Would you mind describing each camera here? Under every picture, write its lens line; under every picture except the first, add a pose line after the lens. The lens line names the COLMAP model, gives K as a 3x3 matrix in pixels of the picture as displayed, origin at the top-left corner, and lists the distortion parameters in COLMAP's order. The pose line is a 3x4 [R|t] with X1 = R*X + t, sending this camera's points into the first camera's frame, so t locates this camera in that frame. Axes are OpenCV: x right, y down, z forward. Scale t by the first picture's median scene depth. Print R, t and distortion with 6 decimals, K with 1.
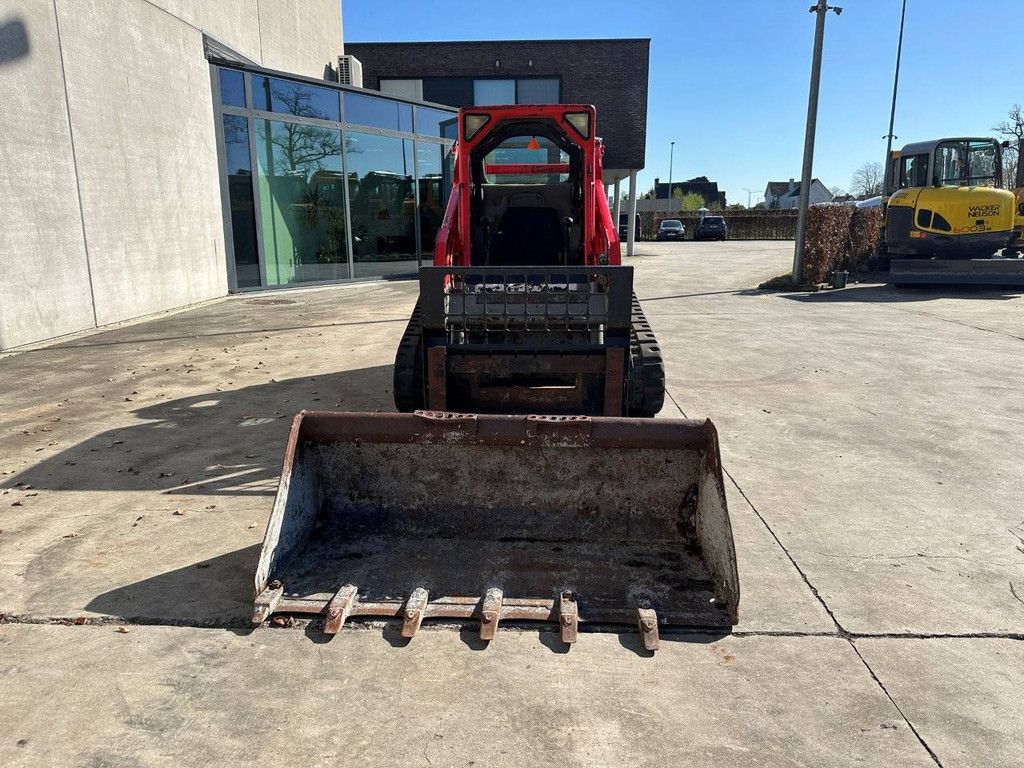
lens RADIAL K [[710.6, 0, 502.5], [0, 710.6, 381.1], [0, 0, 1]] dist [0.082505, -0.100597]
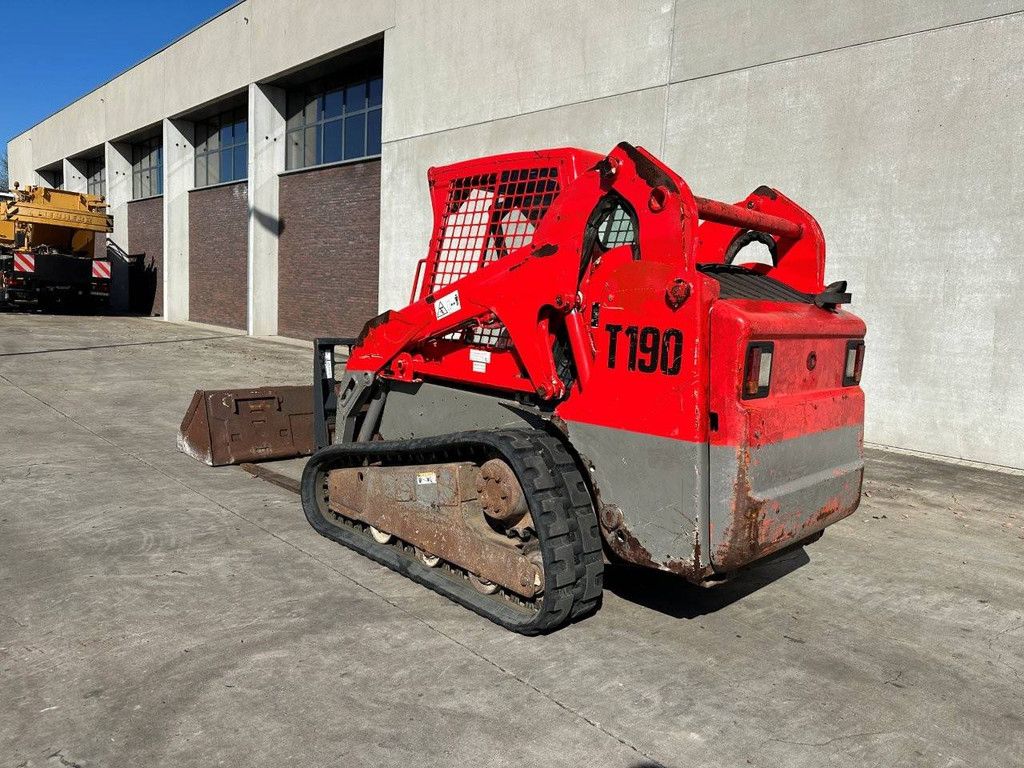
lens RADIAL K [[715.0, 0, 523.3], [0, 715.0, 386.3], [0, 0, 1]] dist [0.067206, -0.088990]
pose [[-0.677595, 0.052837, -0.733535, 0.720271], [-0.212925, 0.940603, 0.264440, -0.417437], [0.703938, 0.335372, -0.626097, 1.797890]]
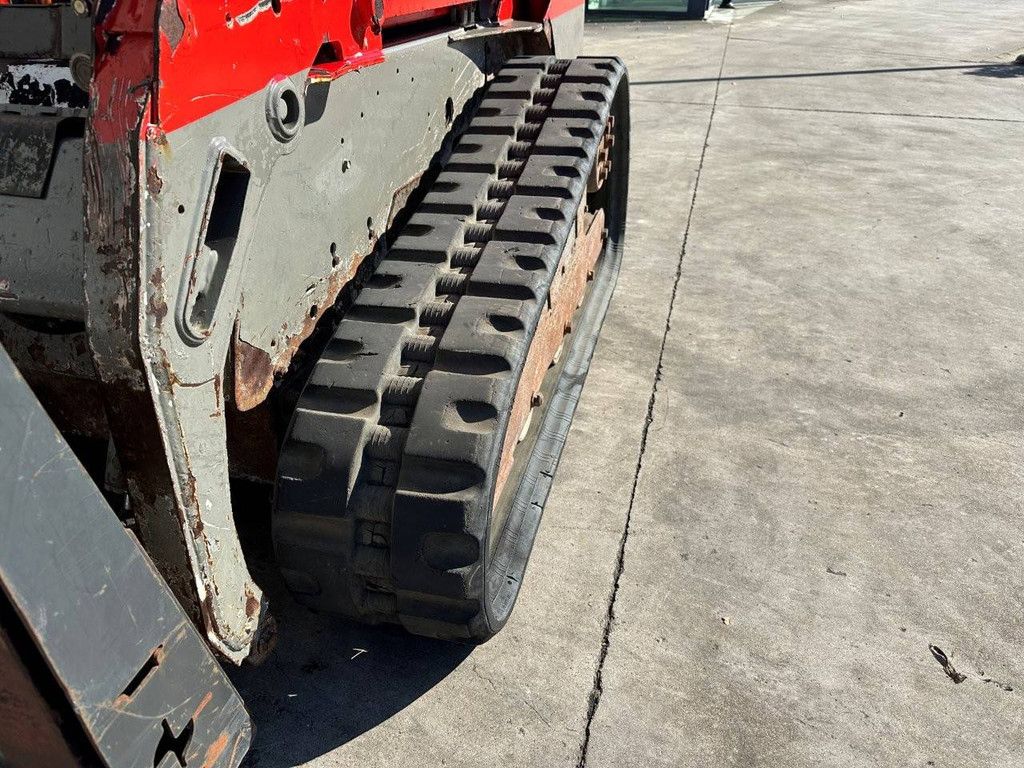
lens RADIAL K [[715.8, 0, 508.8], [0, 715.8, 387.1], [0, 0, 1]] dist [0.073533, -0.096642]
pose [[0.975091, 0.126742, -0.182027, 0.285844], [-0.062633, 0.944601, 0.322189, -0.135162], [0.212778, -0.302763, 0.929010, 0.861164]]
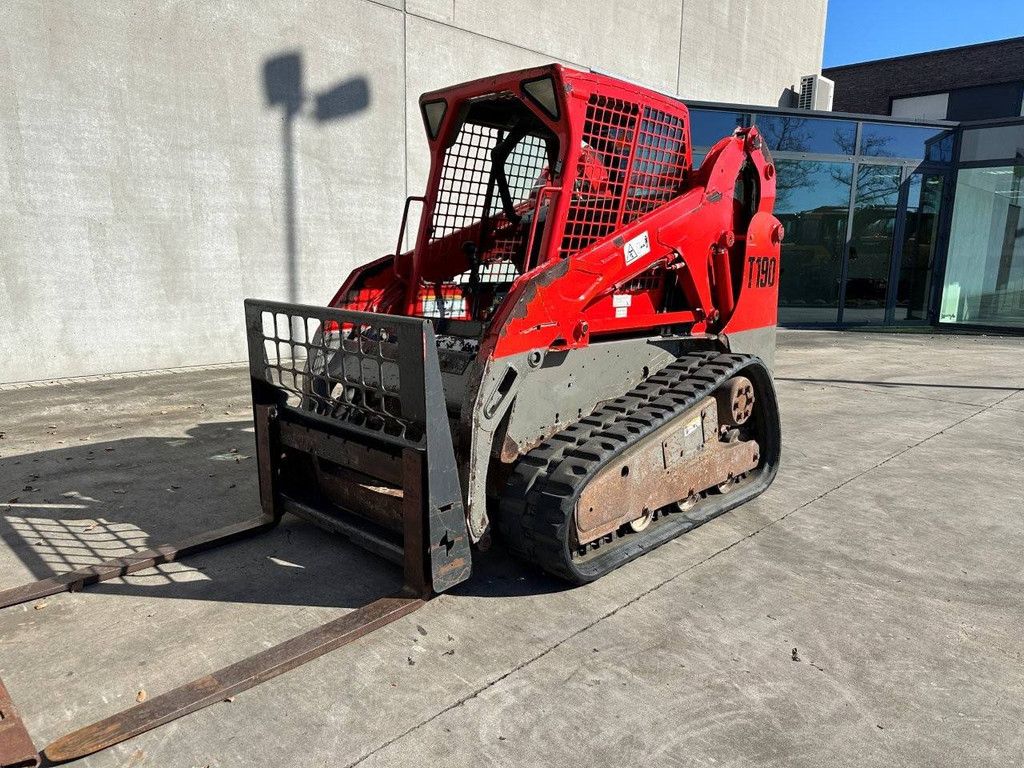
lens RADIAL K [[711.3, 0, 508.9], [0, 711.3, 384.0], [0, 0, 1]] dist [0.058270, -0.078615]
pose [[0.746089, 0.133997, -0.652224, 0.576385], [-0.166404, 0.985982, 0.012214, -0.119921], [0.644718, 0.099420, 0.757928, 0.570029]]
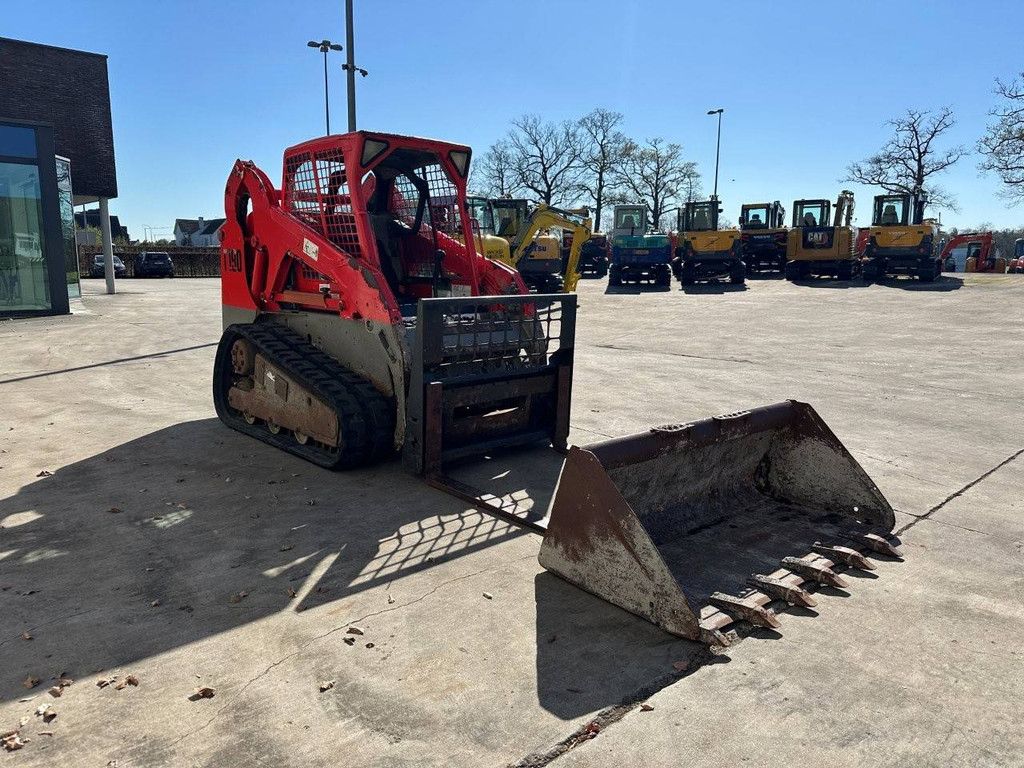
lens RADIAL K [[715.8, 0, 508.8], [0, 715.8, 387.1], [0, 0, 1]] dist [0.073533, -0.096642]
pose [[0.711792, -0.110771, 0.693601, -0.654165], [0.141389, 0.989869, 0.012989, -0.040088], [-0.688013, 0.088822, 0.720242, 0.246373]]
